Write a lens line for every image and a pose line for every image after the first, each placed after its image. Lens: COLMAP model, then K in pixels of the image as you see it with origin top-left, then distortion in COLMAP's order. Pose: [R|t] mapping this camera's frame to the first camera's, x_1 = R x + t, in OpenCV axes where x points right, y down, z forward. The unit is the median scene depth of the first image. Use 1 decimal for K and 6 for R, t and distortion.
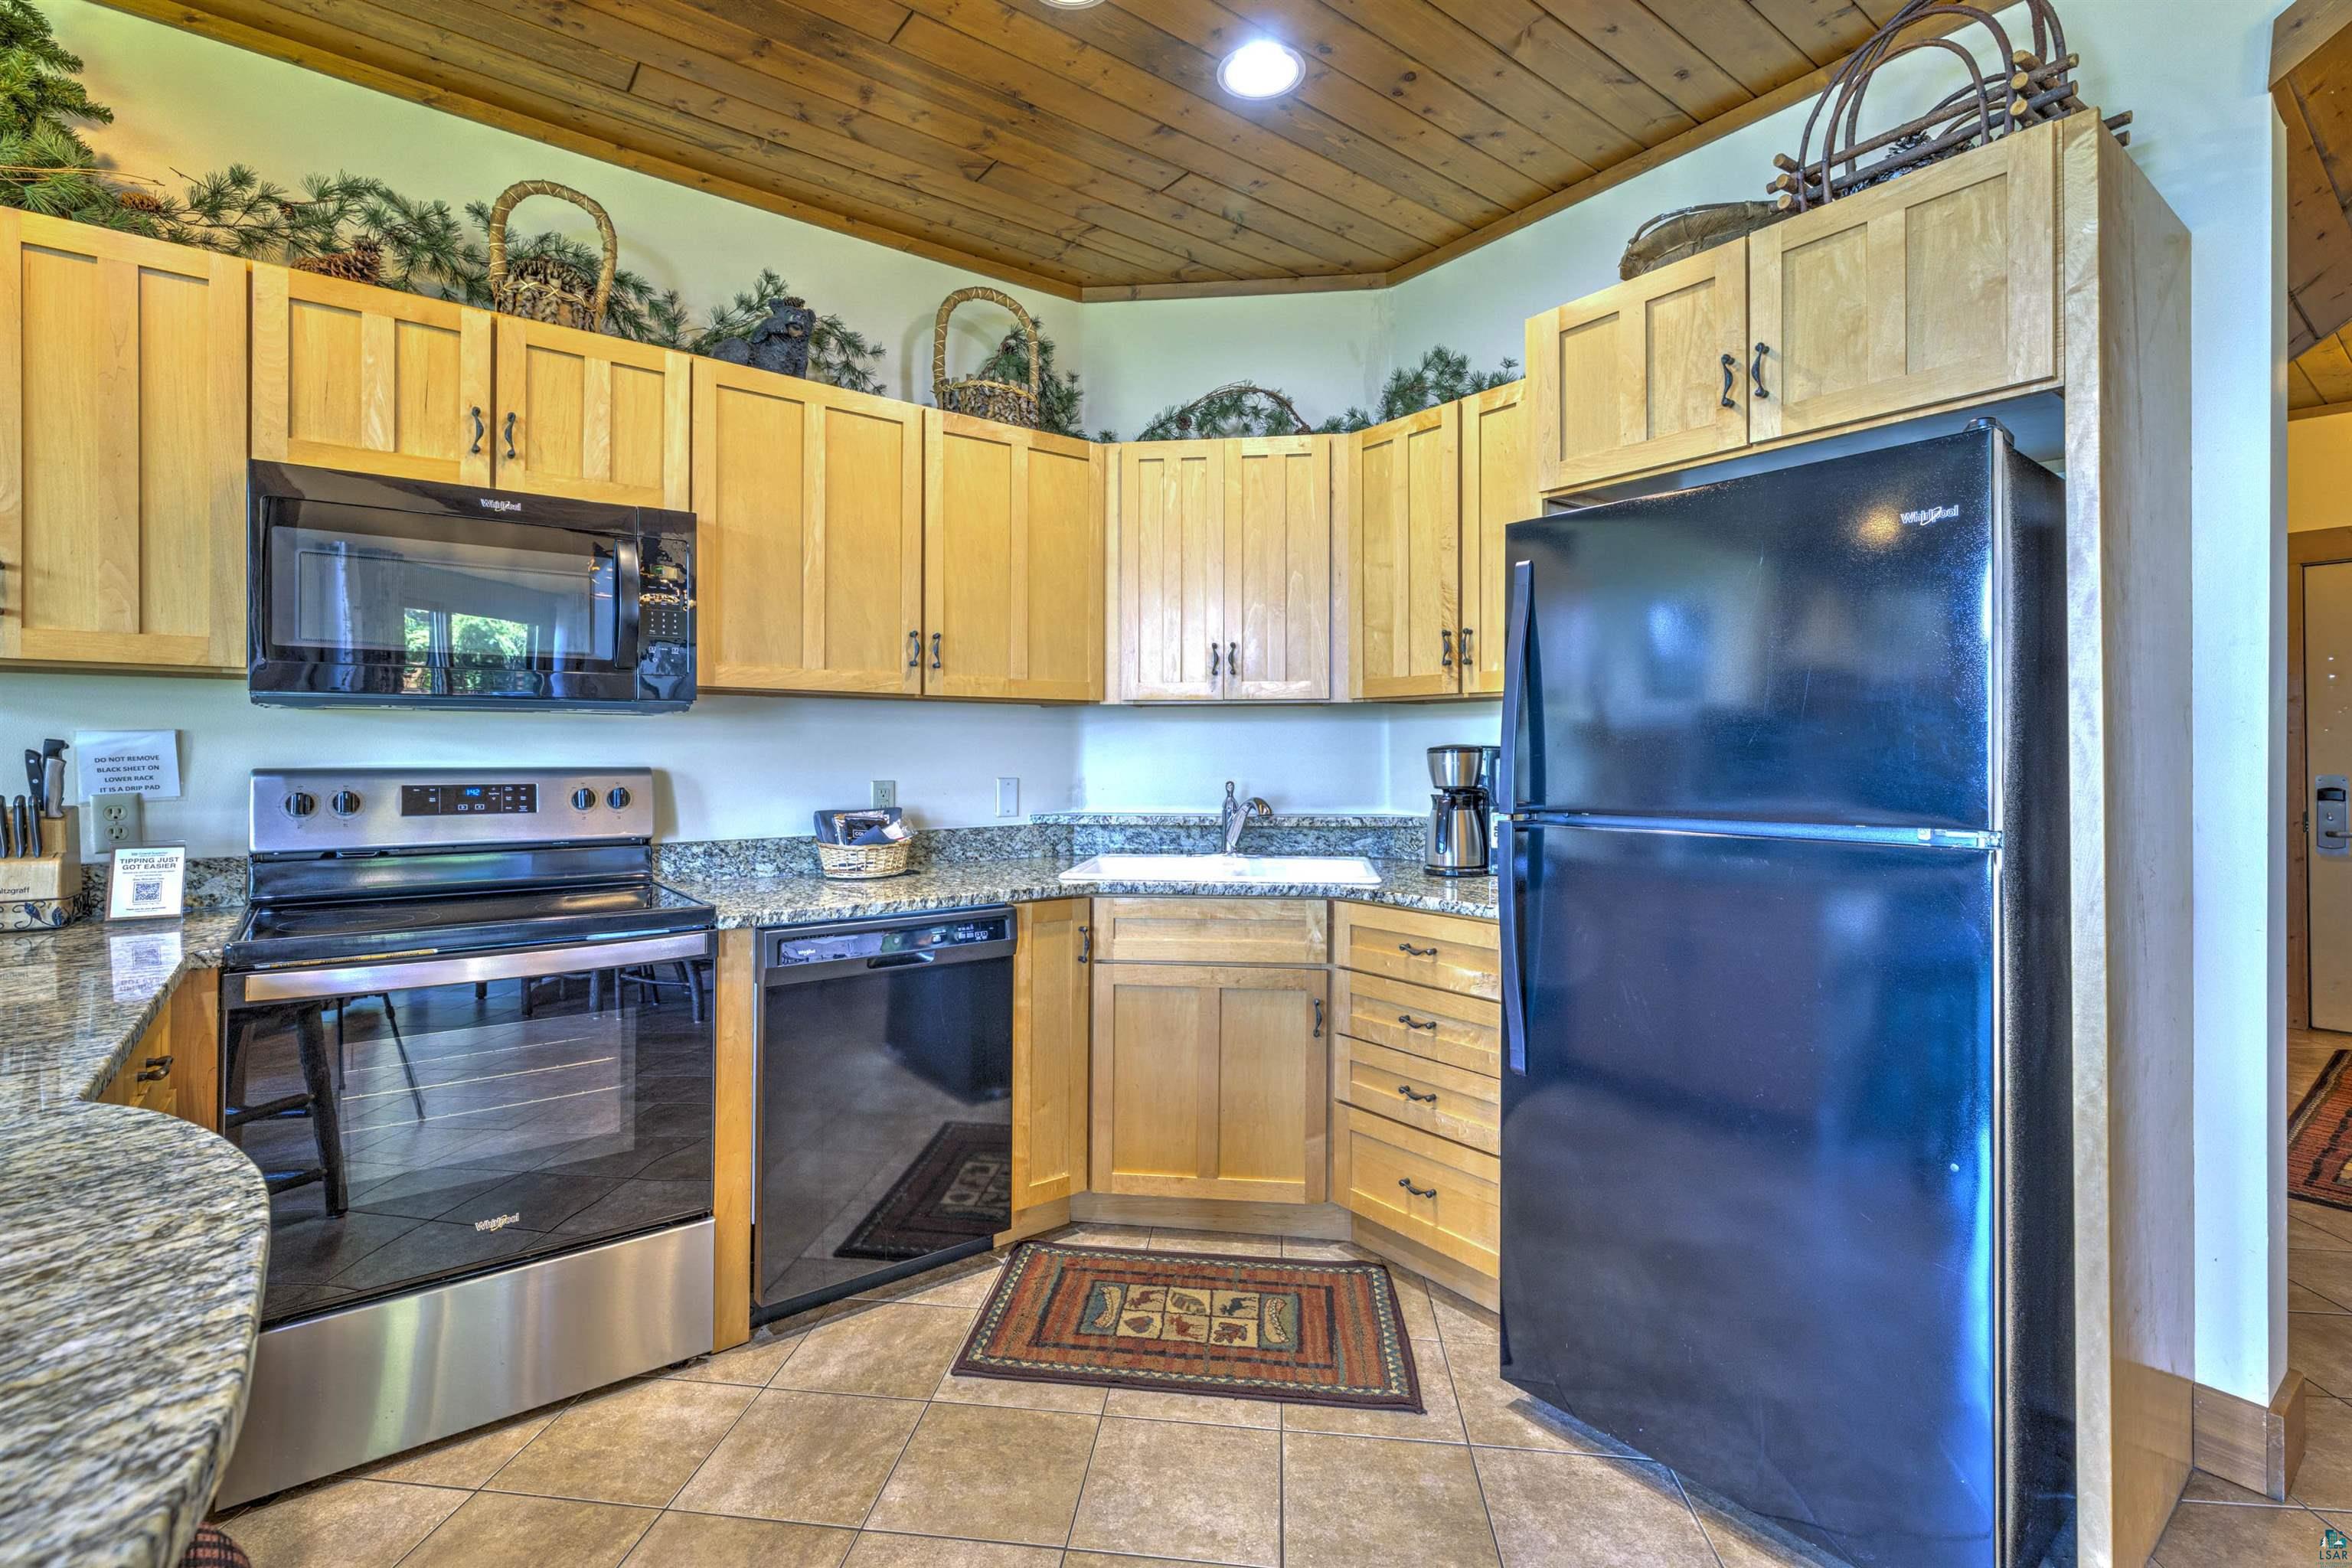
lens RADIAL K [[1070.4, 0, 1144.6], [0, 1070.4, 748.6], [0, 0, 1]] dist [0.000730, 0.000611]
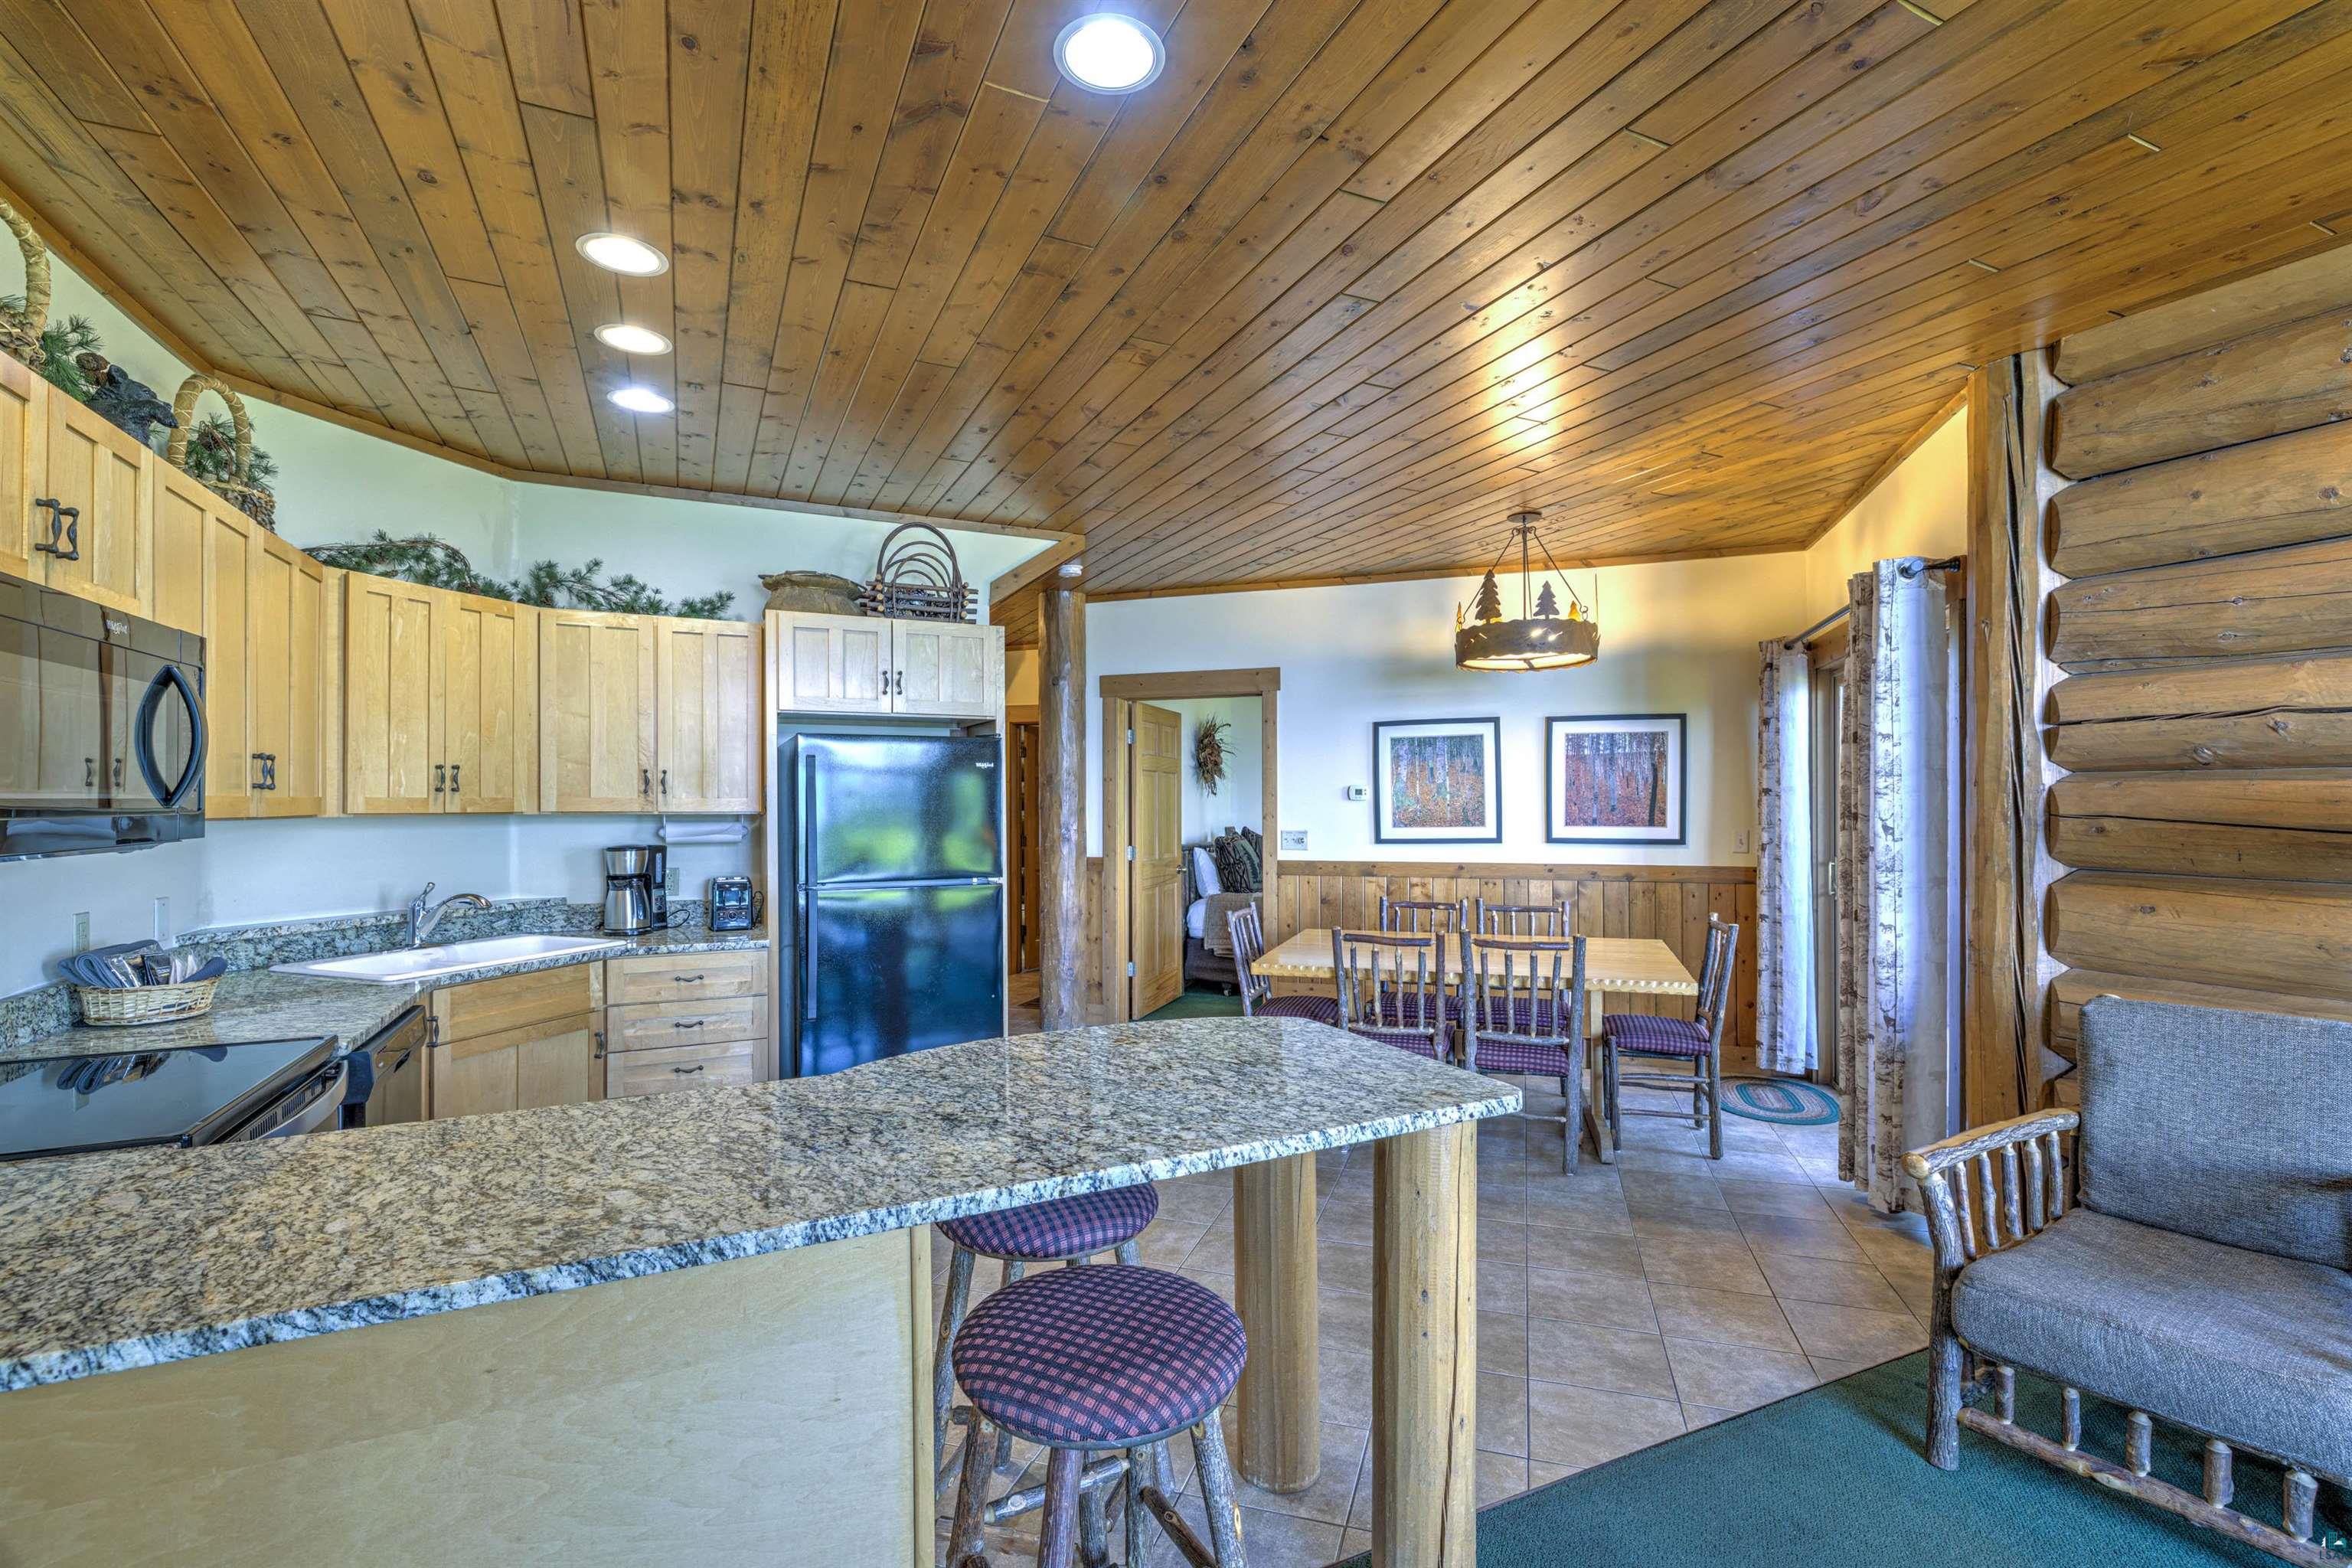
lens RADIAL K [[1034.0, 0, 1167.9], [0, 1034.0, 804.8], [0, 0, 1]] dist [-0.000931, 0.000225]
pose [[0.205749, -0.003529, 0.978598, -1.006889], [-0.001539, 0.999991, 0.003930, -0.069905], [-0.978604, -0.002314, 0.205742, -0.011030]]
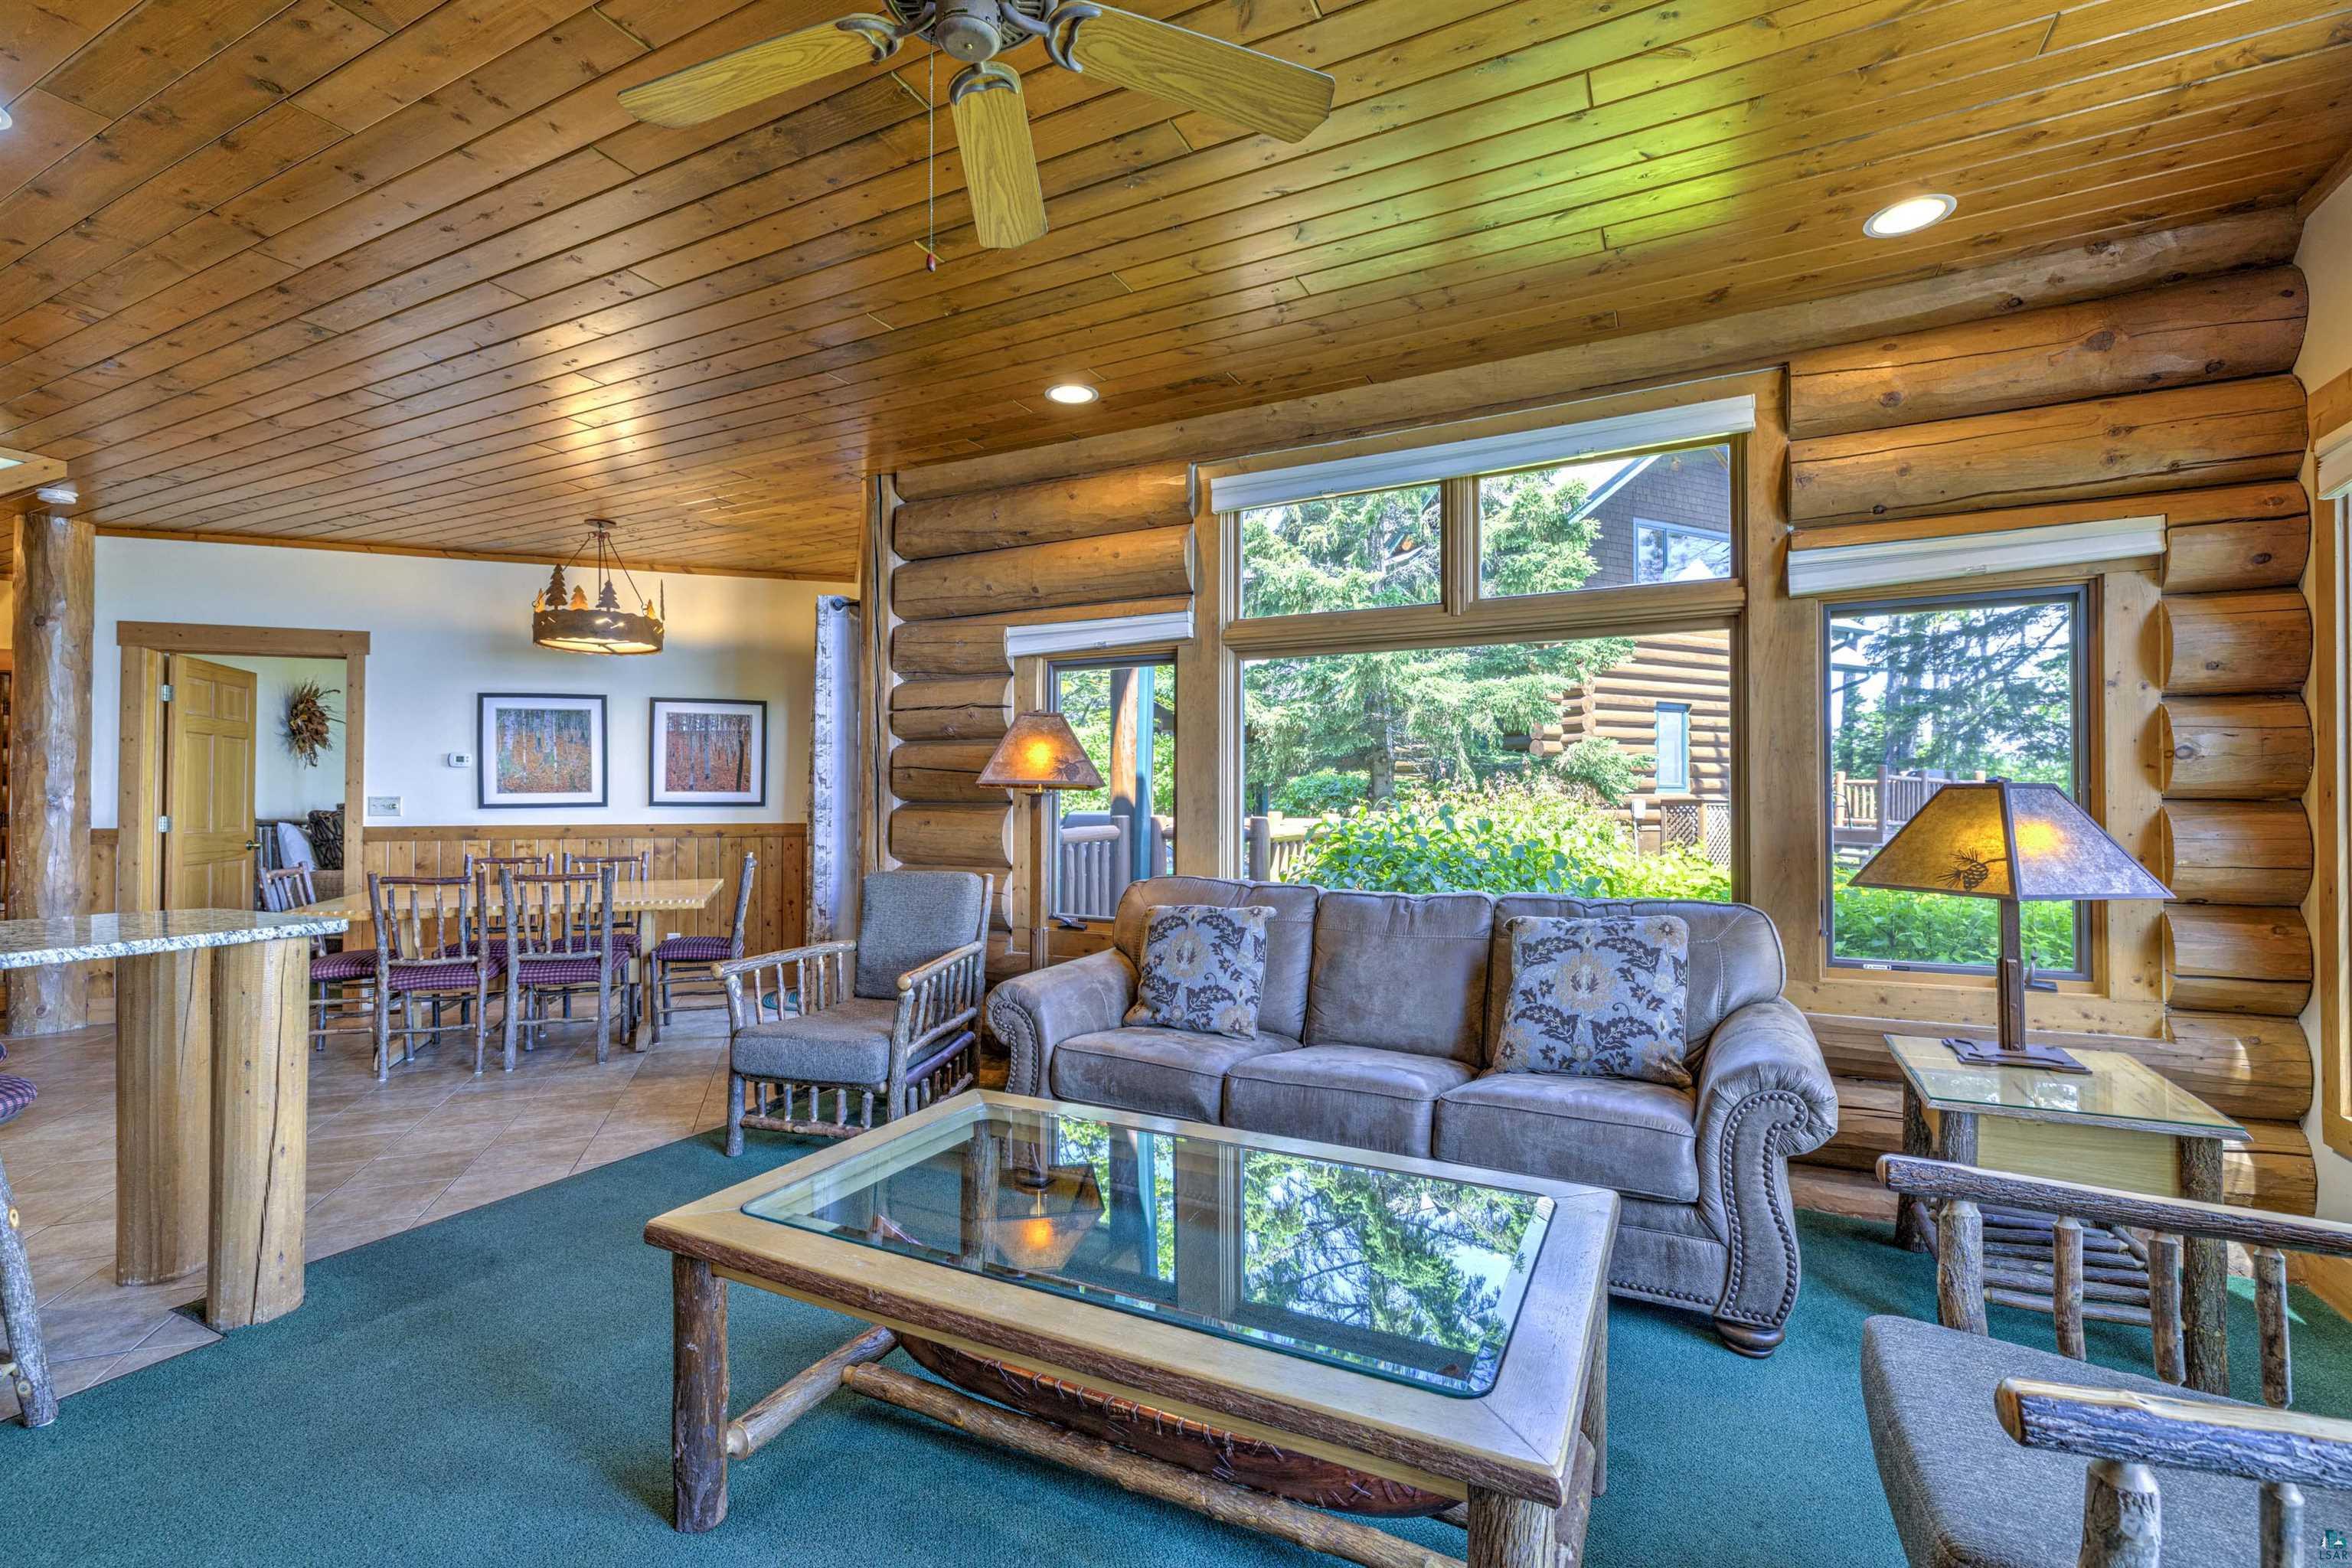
lens RADIAL K [[1034.5, 0, 1176.0], [0, 1034.5, 784.0], [0, 0, 1]] dist [-0.003520, 0.000310]
pose [[-0.448766, 0.014277, 0.893535, -1.520148], [-0.003539, 0.999836, -0.017753, 0.001482], [-0.893642, -0.011129, -0.448642, -0.349495]]
